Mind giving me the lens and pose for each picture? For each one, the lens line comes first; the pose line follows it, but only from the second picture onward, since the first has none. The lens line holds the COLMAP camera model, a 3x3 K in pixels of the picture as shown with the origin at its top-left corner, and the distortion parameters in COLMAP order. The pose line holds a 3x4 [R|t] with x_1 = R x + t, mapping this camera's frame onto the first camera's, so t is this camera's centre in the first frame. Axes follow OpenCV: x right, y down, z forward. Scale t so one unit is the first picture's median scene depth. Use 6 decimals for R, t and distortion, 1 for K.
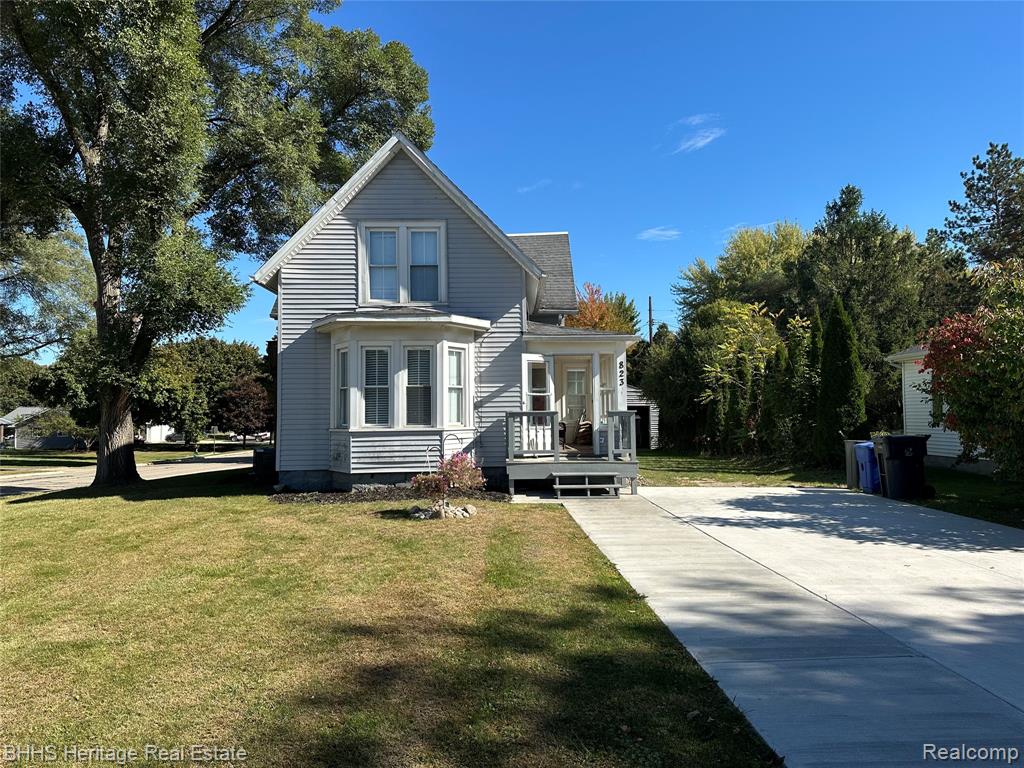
lens RADIAL K [[723.0, 0, 510.6], [0, 723.0, 376.9], [0, 0, 1]] dist [0.047682, -0.019381]
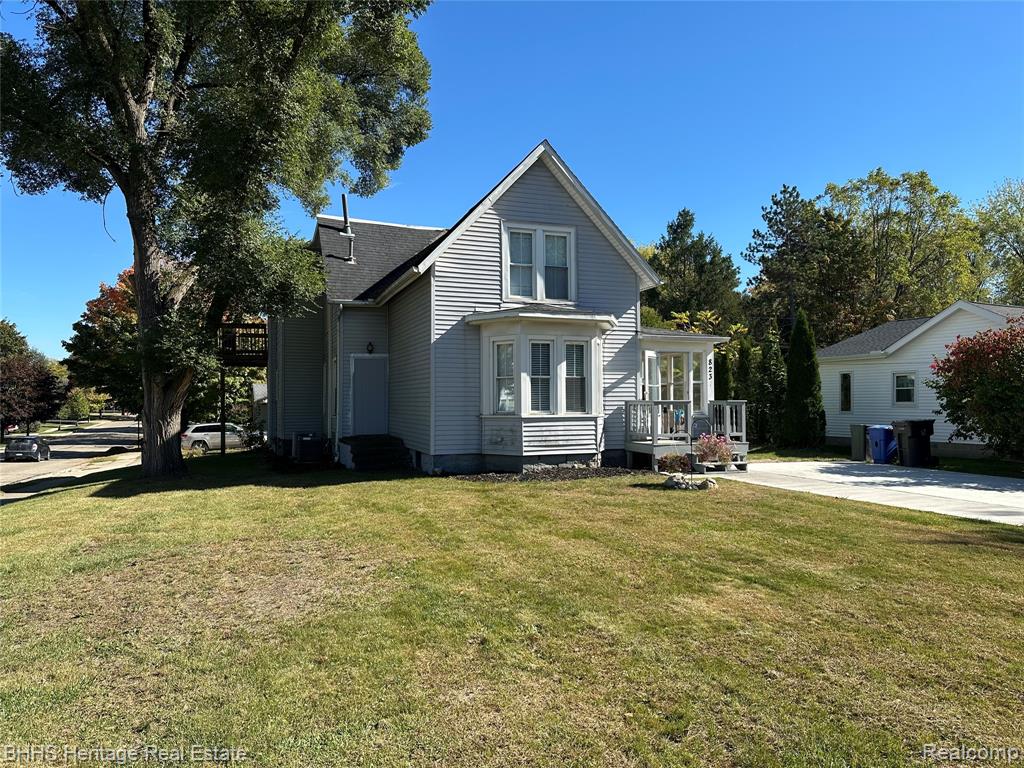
lens RADIAL K [[723.0, 0, 500.8], [0, 723.0, 394.0], [0, 0, 1]] dist [0.047682, -0.019381]
pose [[0.947166, 0.010381, 0.320576, -0.556025], [-0.021277, 0.999308, 0.030506, 0.007064], [-0.320037, -0.035715, 0.946731, -0.017233]]
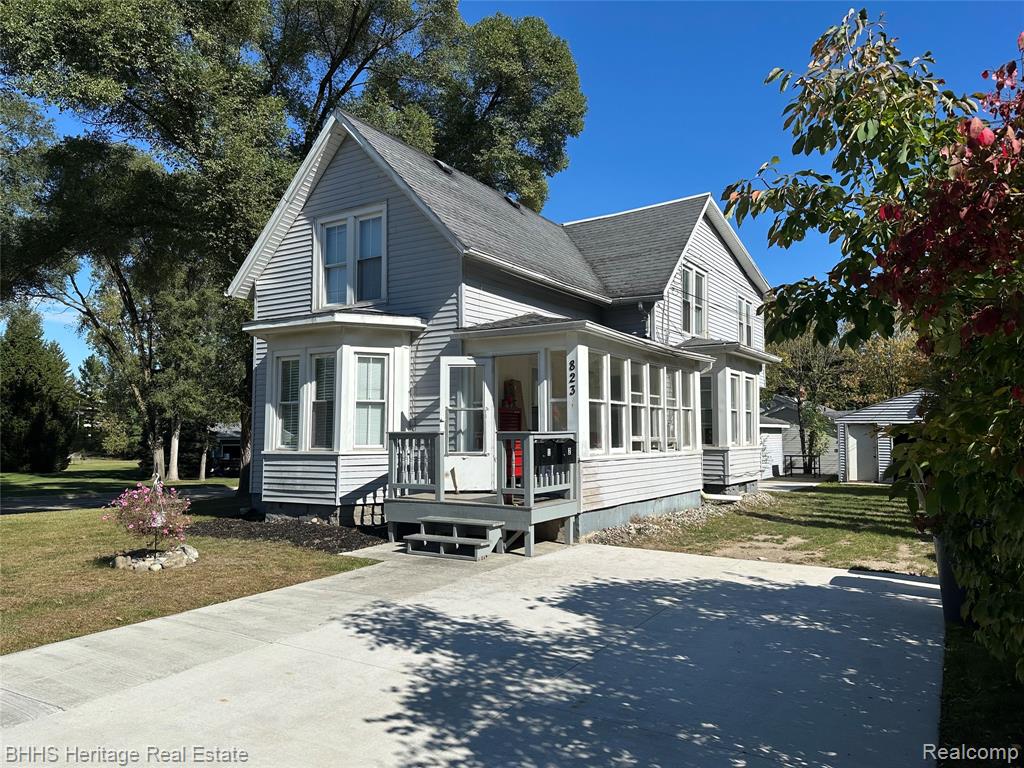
lens RADIAL K [[723.0, 0, 512.9], [0, 723.0, 377.0], [0, 0, 1]] dist [0.047682, -0.019381]
pose [[0.827597, -0.035698, -0.560187, 0.495223], [0.022677, 0.999287, -0.030177, 0.014232], [0.560865, 0.012271, 0.827816, 0.399467]]
